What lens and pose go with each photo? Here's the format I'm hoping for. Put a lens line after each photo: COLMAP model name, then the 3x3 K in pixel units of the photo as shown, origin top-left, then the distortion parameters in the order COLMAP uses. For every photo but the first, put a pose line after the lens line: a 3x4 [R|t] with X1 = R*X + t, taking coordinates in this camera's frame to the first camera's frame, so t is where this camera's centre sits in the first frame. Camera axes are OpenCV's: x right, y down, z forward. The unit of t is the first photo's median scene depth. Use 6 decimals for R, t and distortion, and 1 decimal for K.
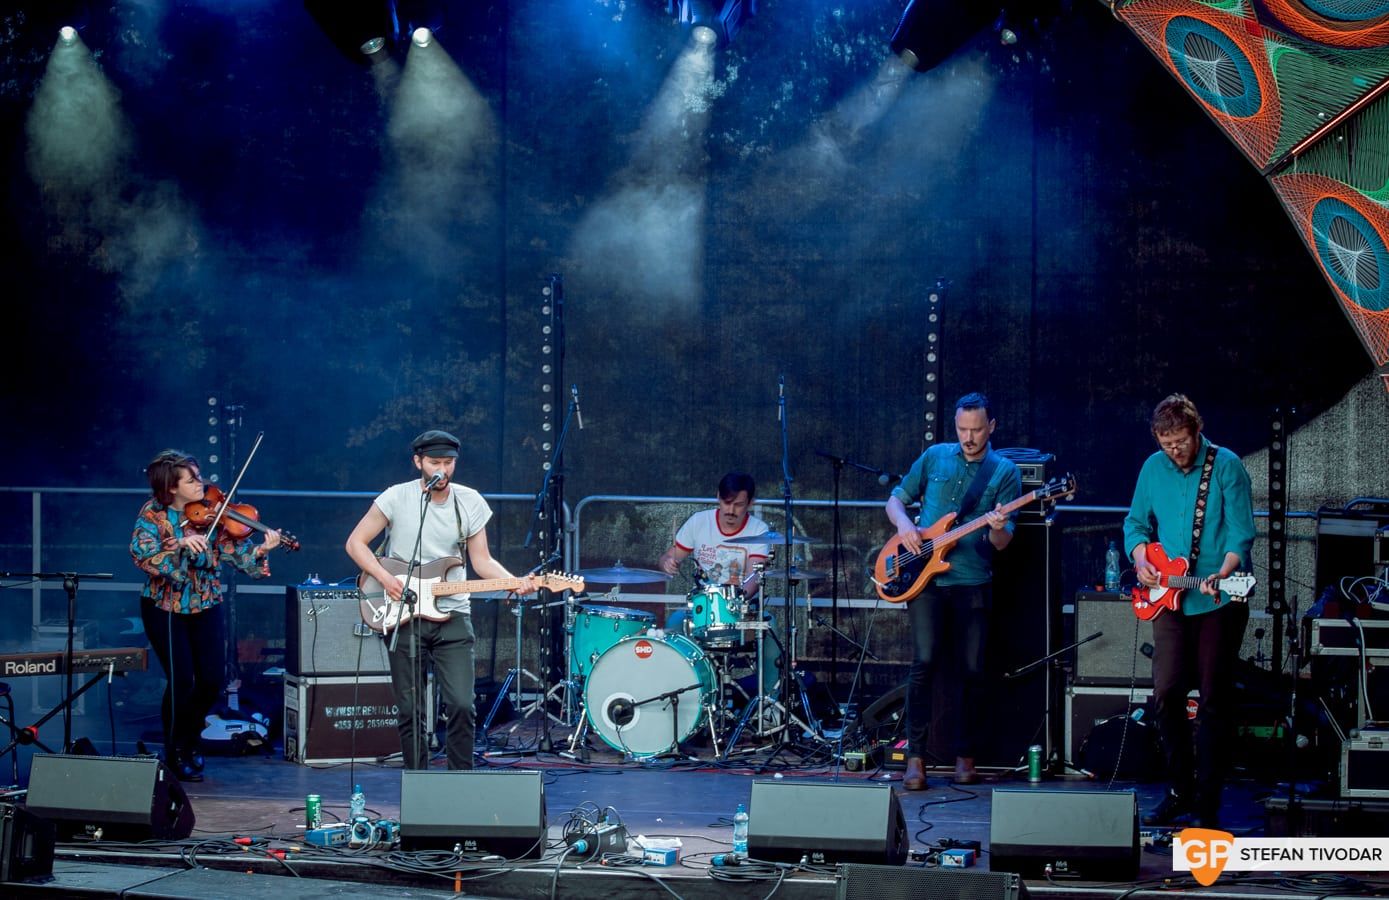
lens RADIAL K [[5078.8, 0, 694.5], [0, 5078.8, 450.0], [0, 0, 1]] dist [-0.329451, 0.615887]
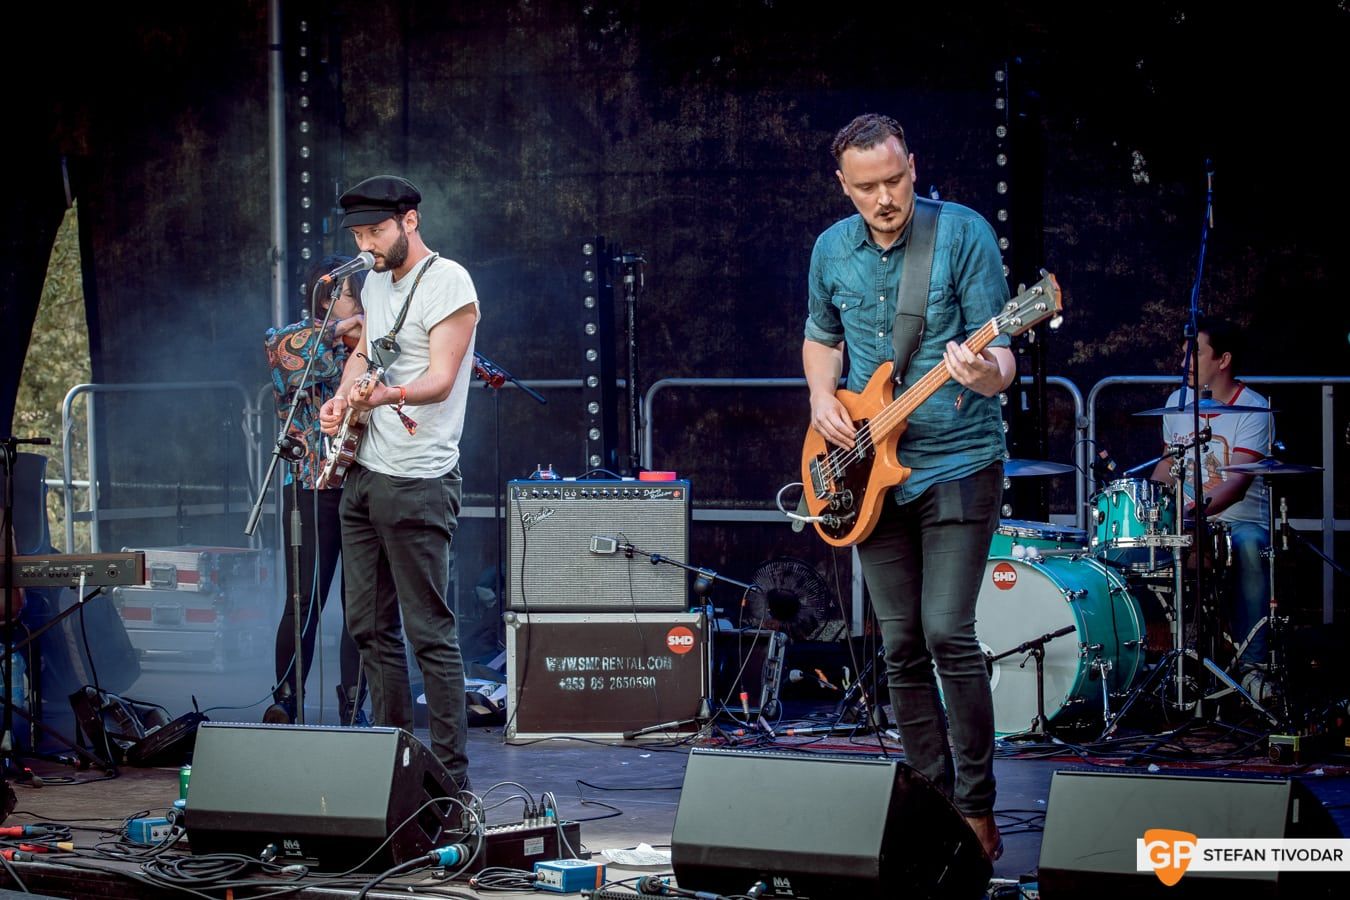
lens RADIAL K [[4437.7, 0, 675.0], [0, 4437.7, 450.0], [0, 0, 1]] dist [-0.444231, 2.084558]
pose [[0.925994, -0.005347, -0.377500, 0.169693], [-0.003145, 0.999756, -0.021876, 0.035906], [0.377525, 0.021444, 0.925751, 0.452688]]
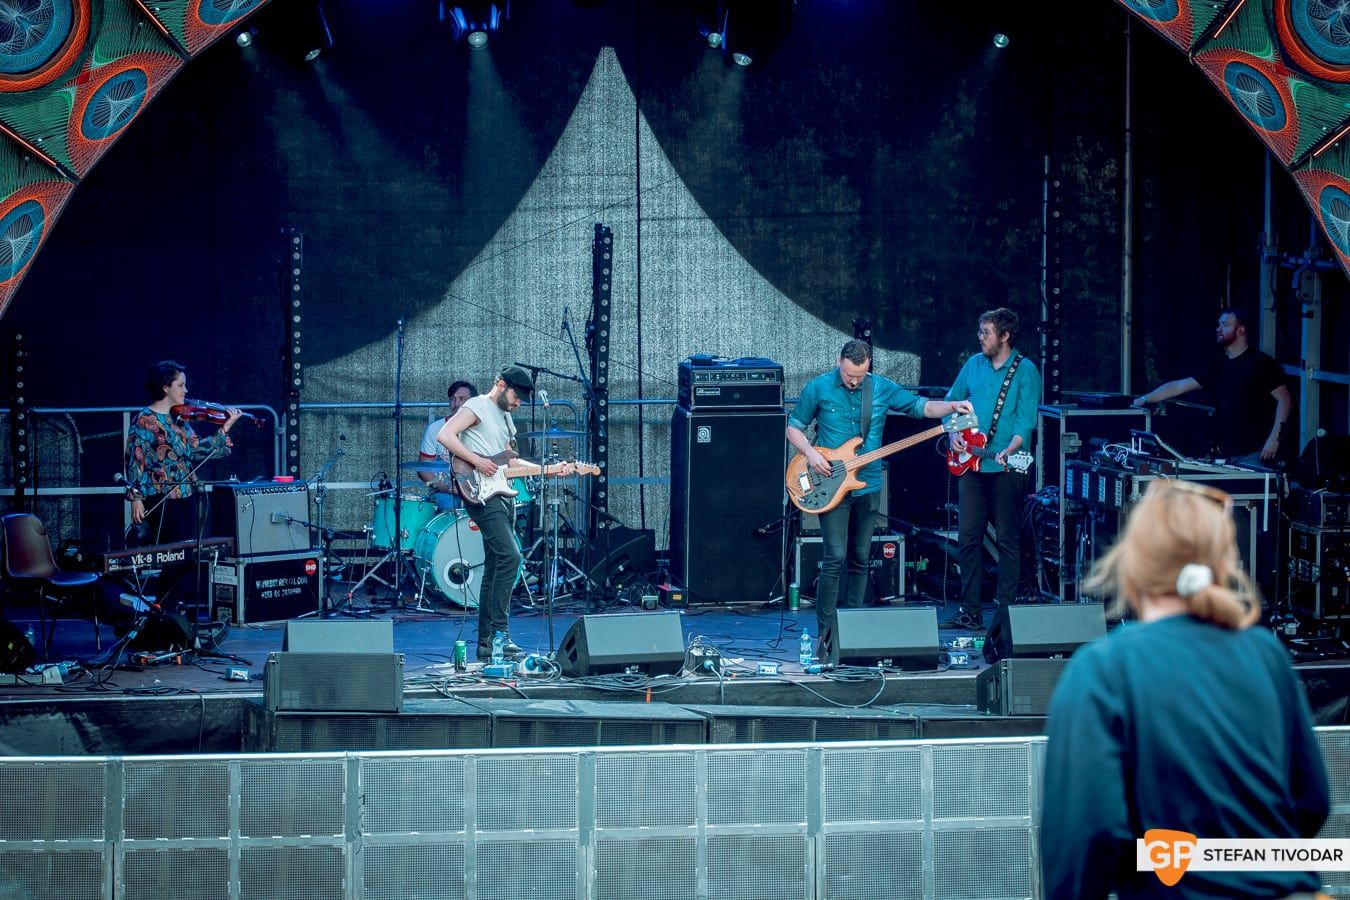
lens RADIAL K [[5662.5, 0, 675.0], [0, 5662.5, 450.0], [0, 0, 1]] dist [-0.206551, -3.023153]
pose [[0.900262, -0.038322, 0.433658, -0.585573], [0.026781, 0.999107, 0.032693, -0.024549], [-0.434523, -0.017819, 0.900484, -0.303738]]
